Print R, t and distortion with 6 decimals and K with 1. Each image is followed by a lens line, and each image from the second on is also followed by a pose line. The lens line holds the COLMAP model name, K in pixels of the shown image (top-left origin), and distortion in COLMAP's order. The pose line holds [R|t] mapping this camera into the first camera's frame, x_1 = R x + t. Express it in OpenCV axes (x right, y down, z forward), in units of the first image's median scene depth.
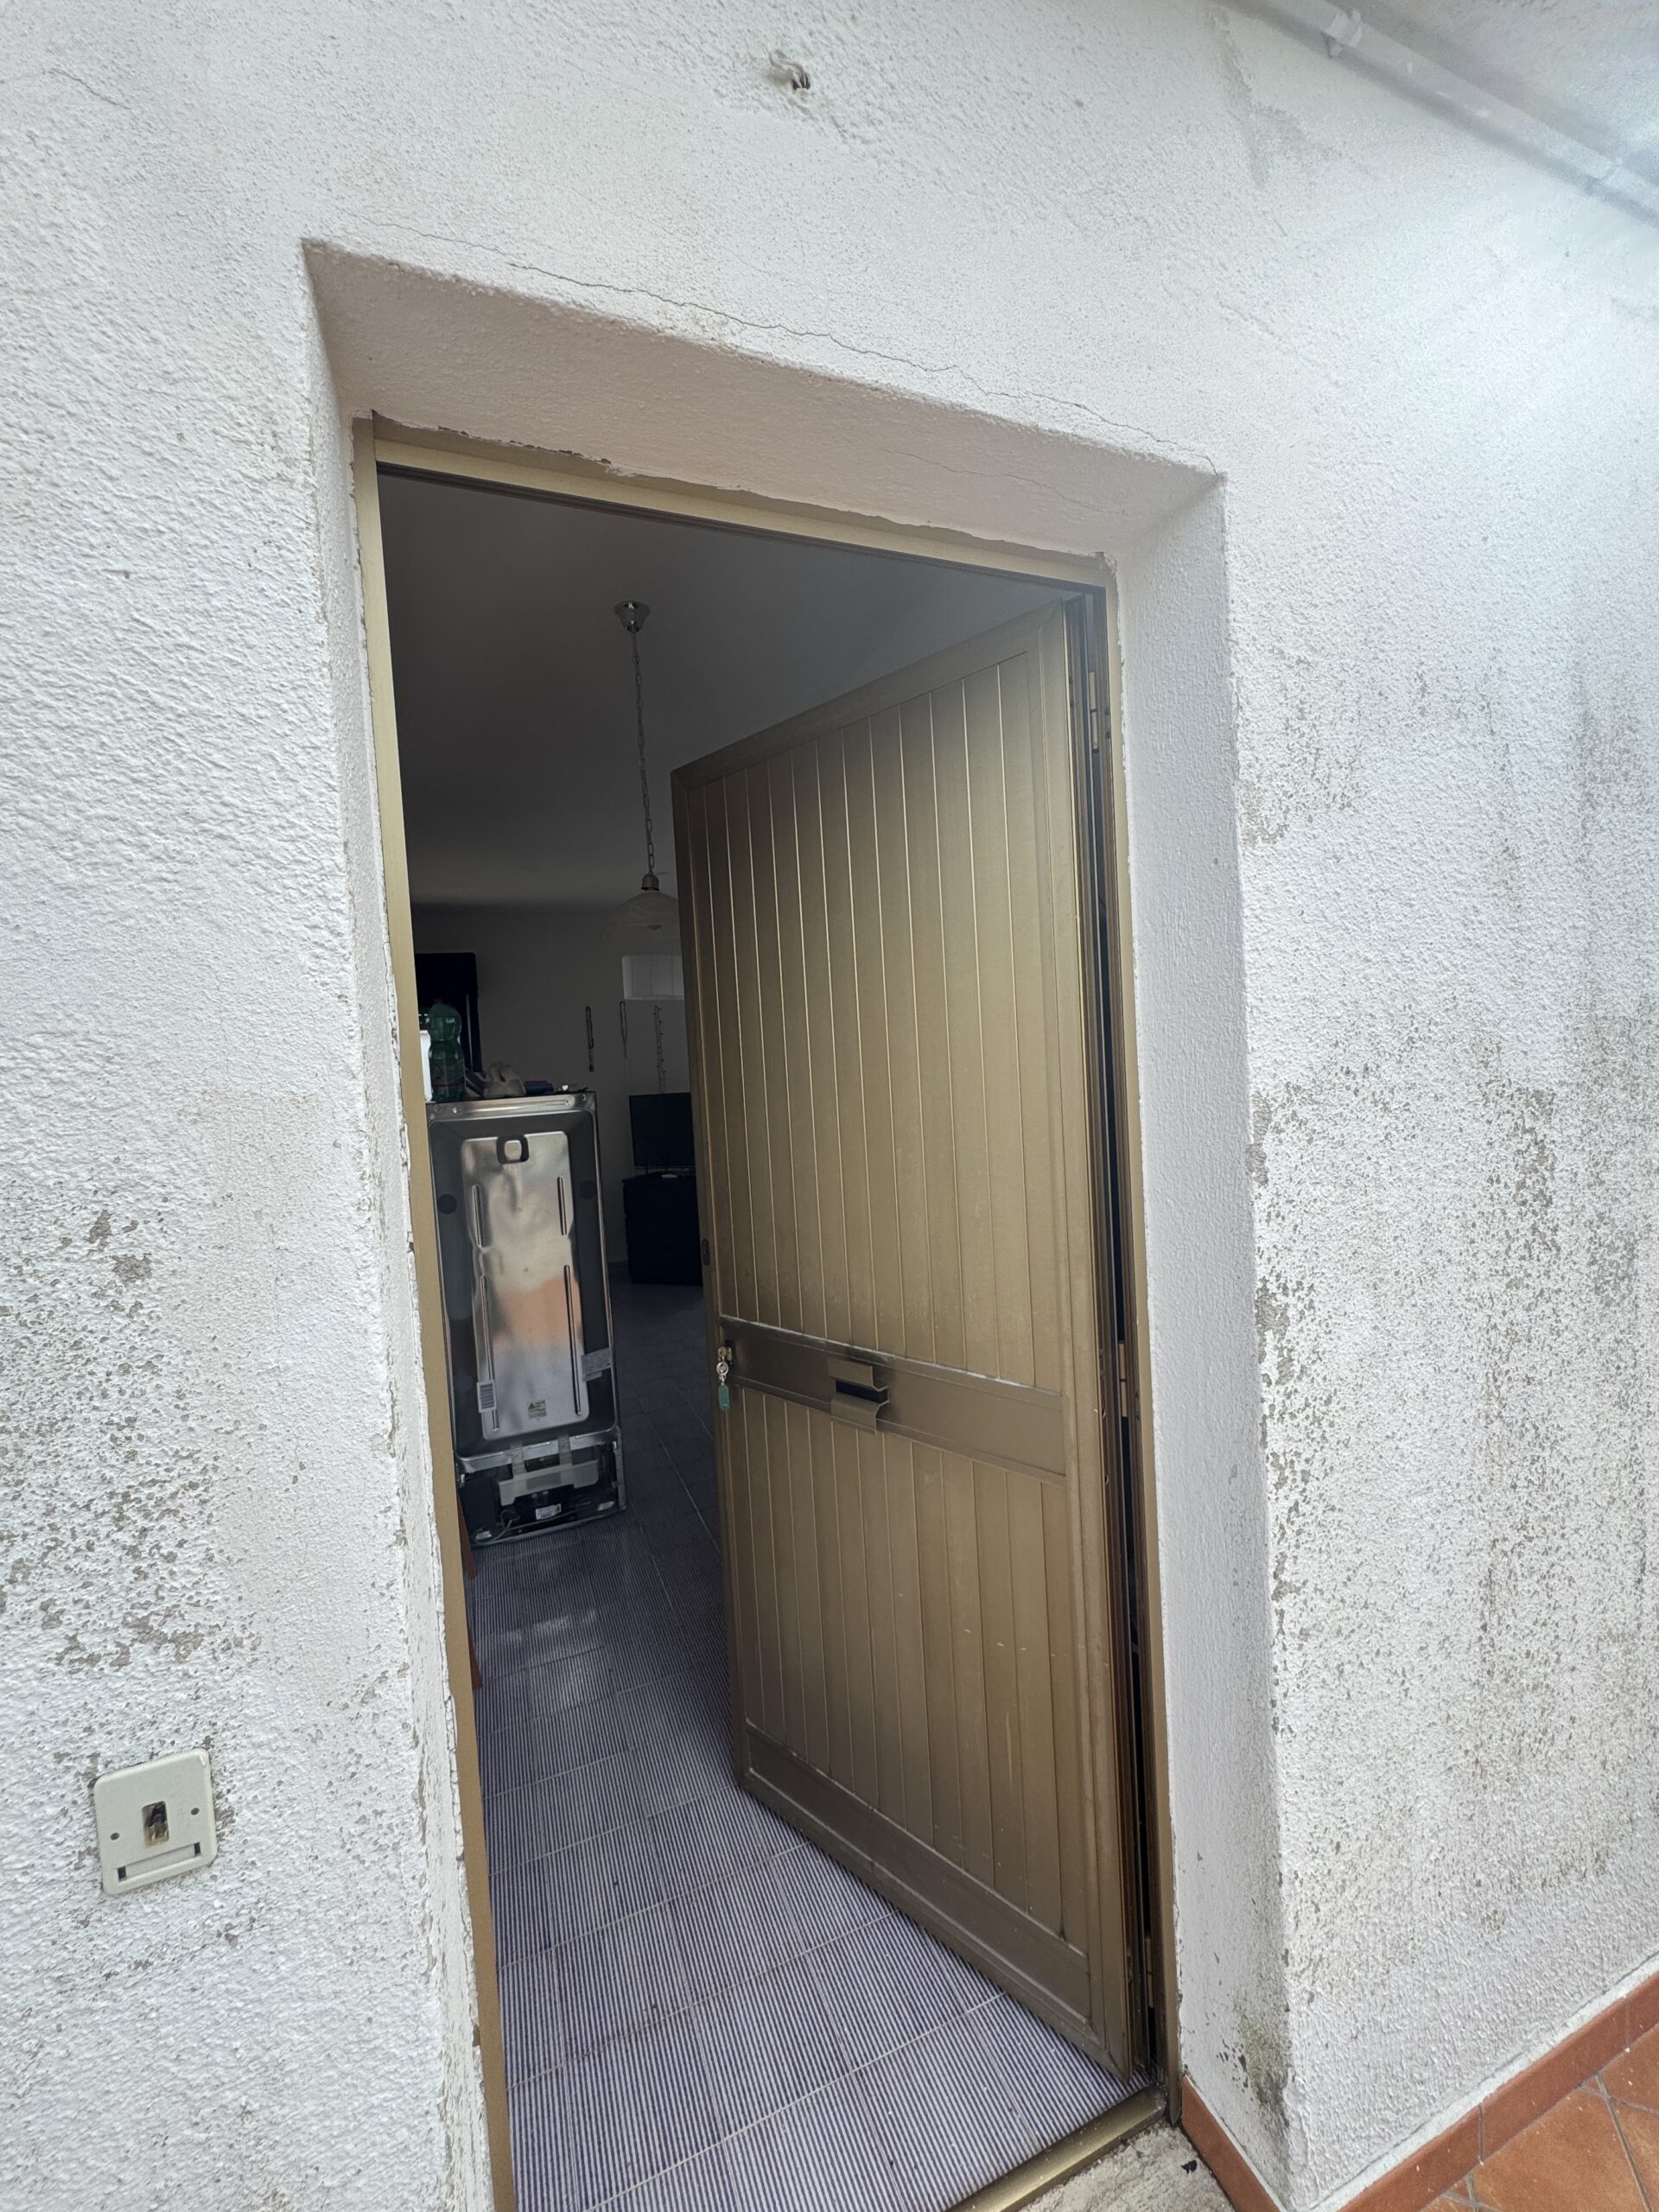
lens RADIAL K [[903.1, 0, 835.0], [0, 903.1, 1110.3], [0, 0, 1]] dist [0.000365, 0.001274]
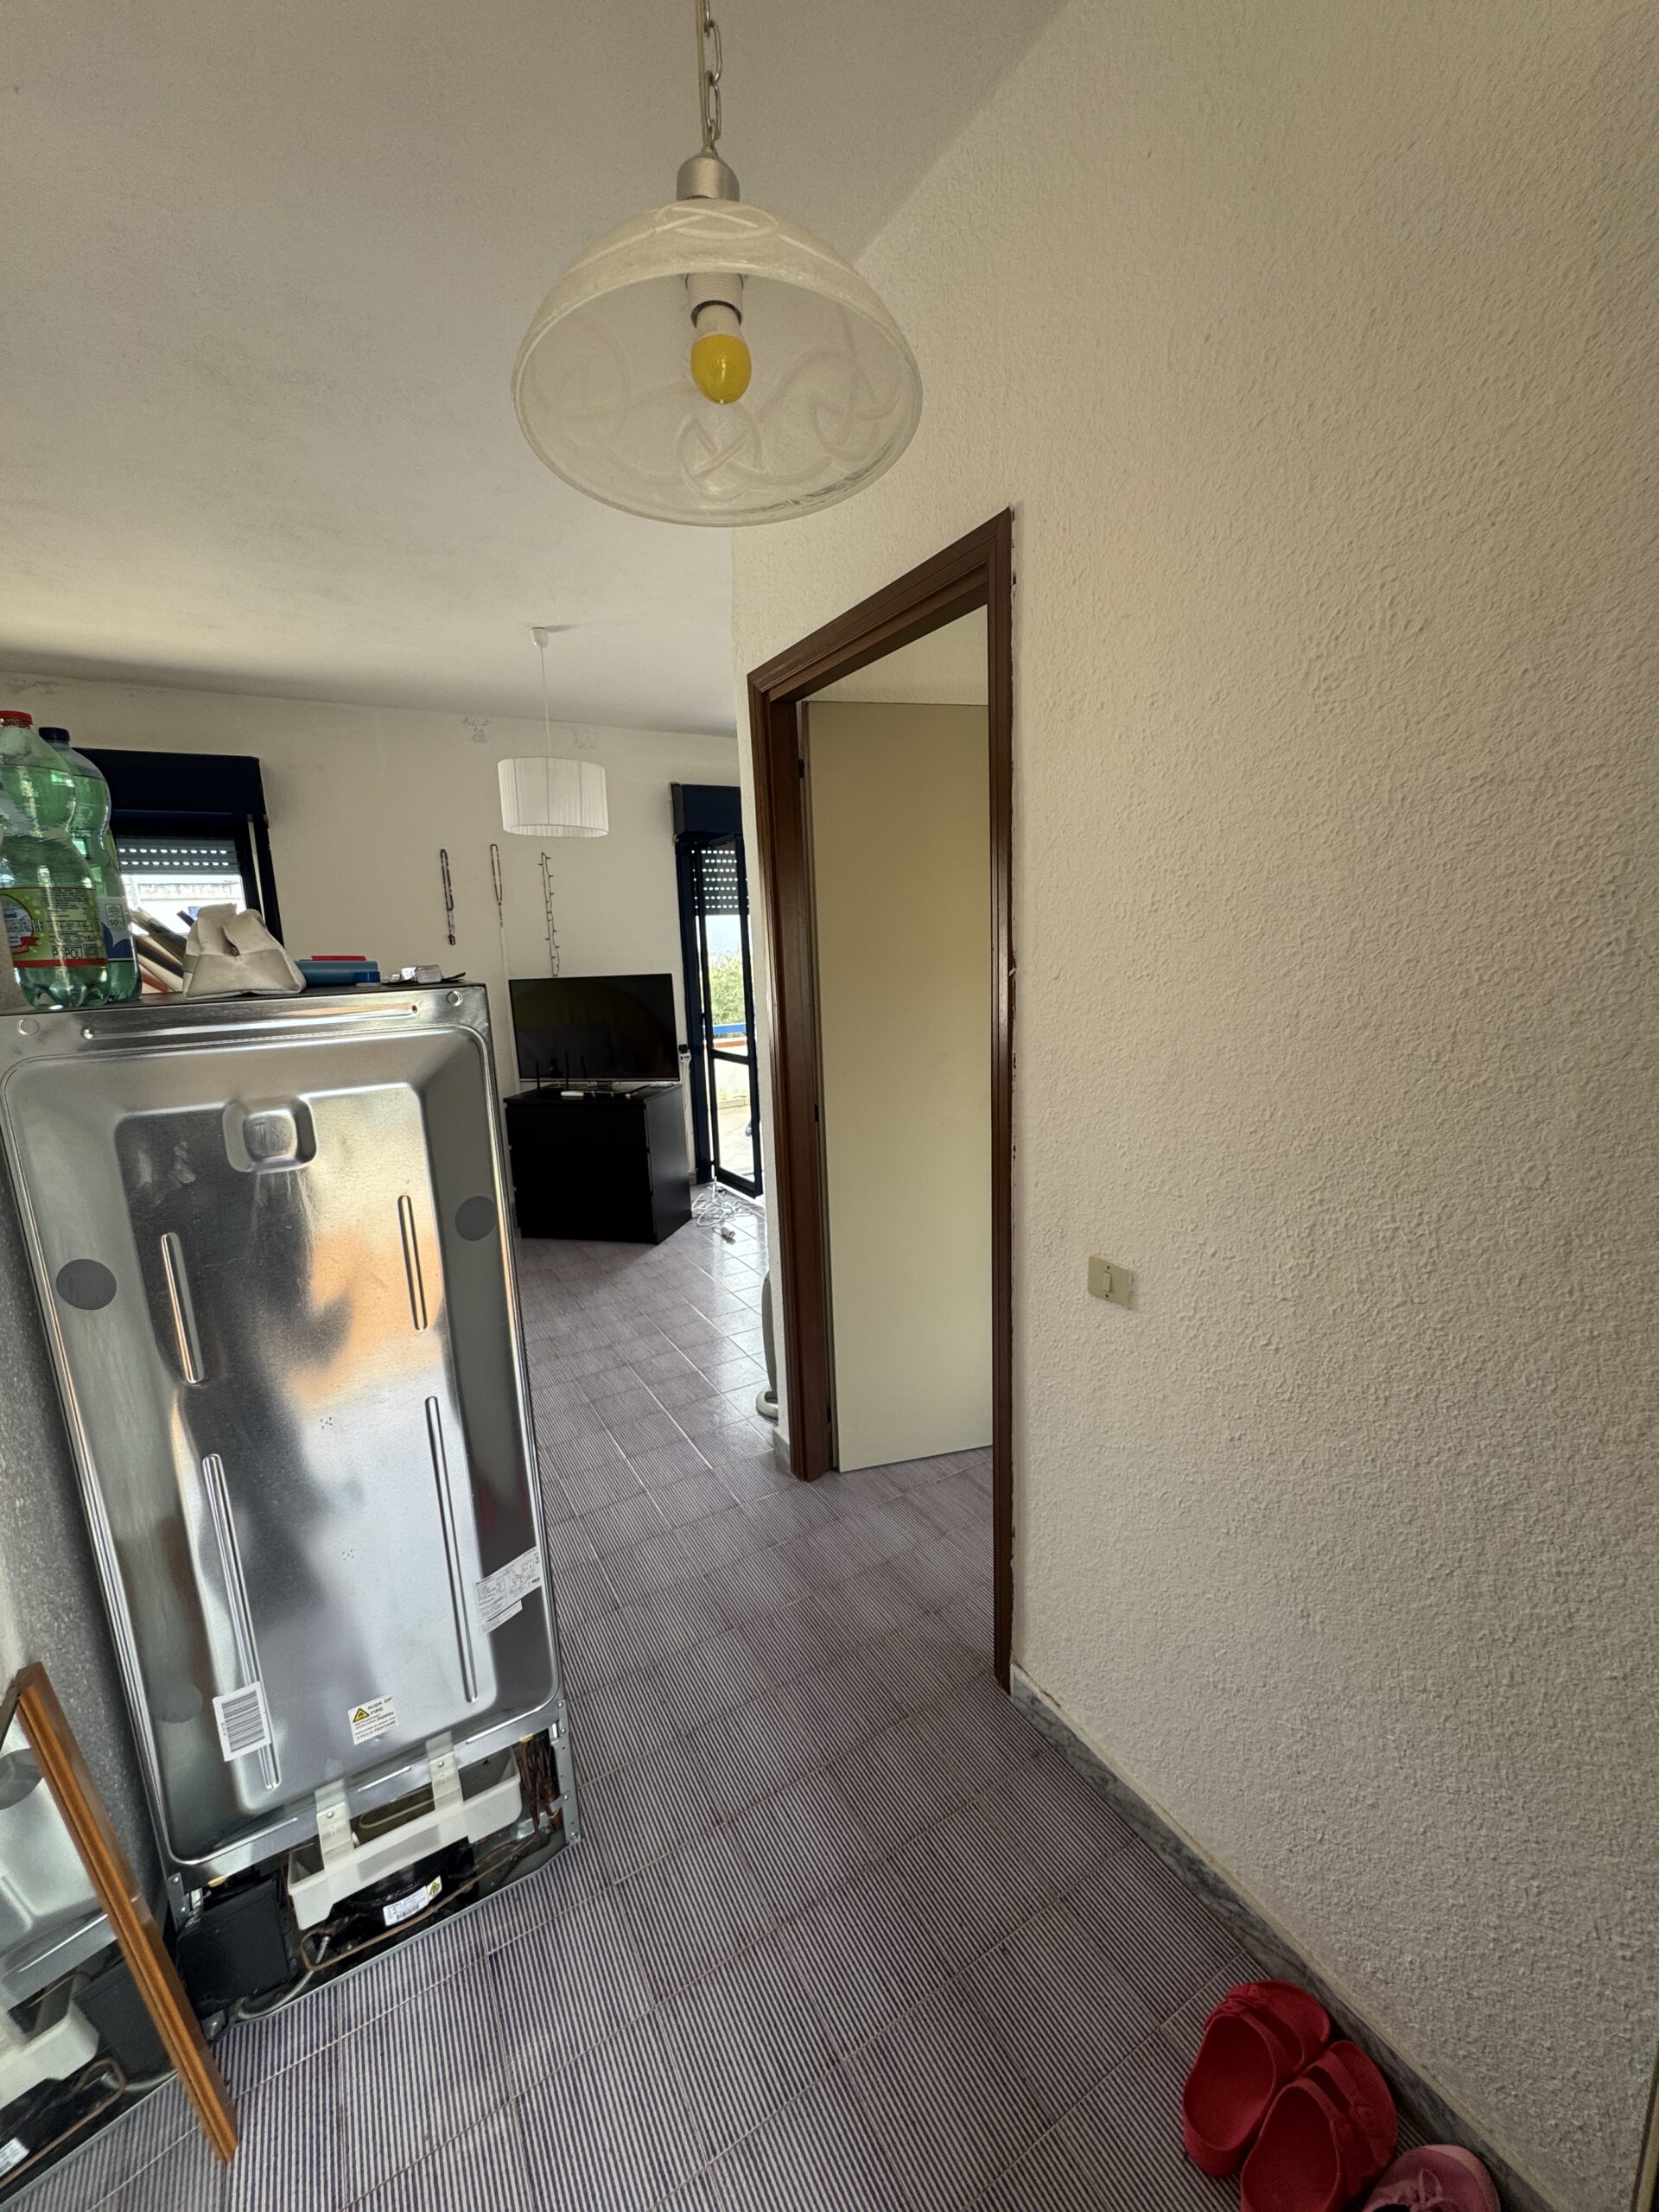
lens RADIAL K [[903.1, 0, 831.7], [0, 903.1, 1116.1], [0, 0, 1]] dist [0.000365, 0.001274]
pose [[0.990602, -0.003799, 0.136721, -0.165489], [-0.014641, 0.990925, 0.133617, -0.018911], [-0.135988, -0.134363, 0.981557, 0.564924]]
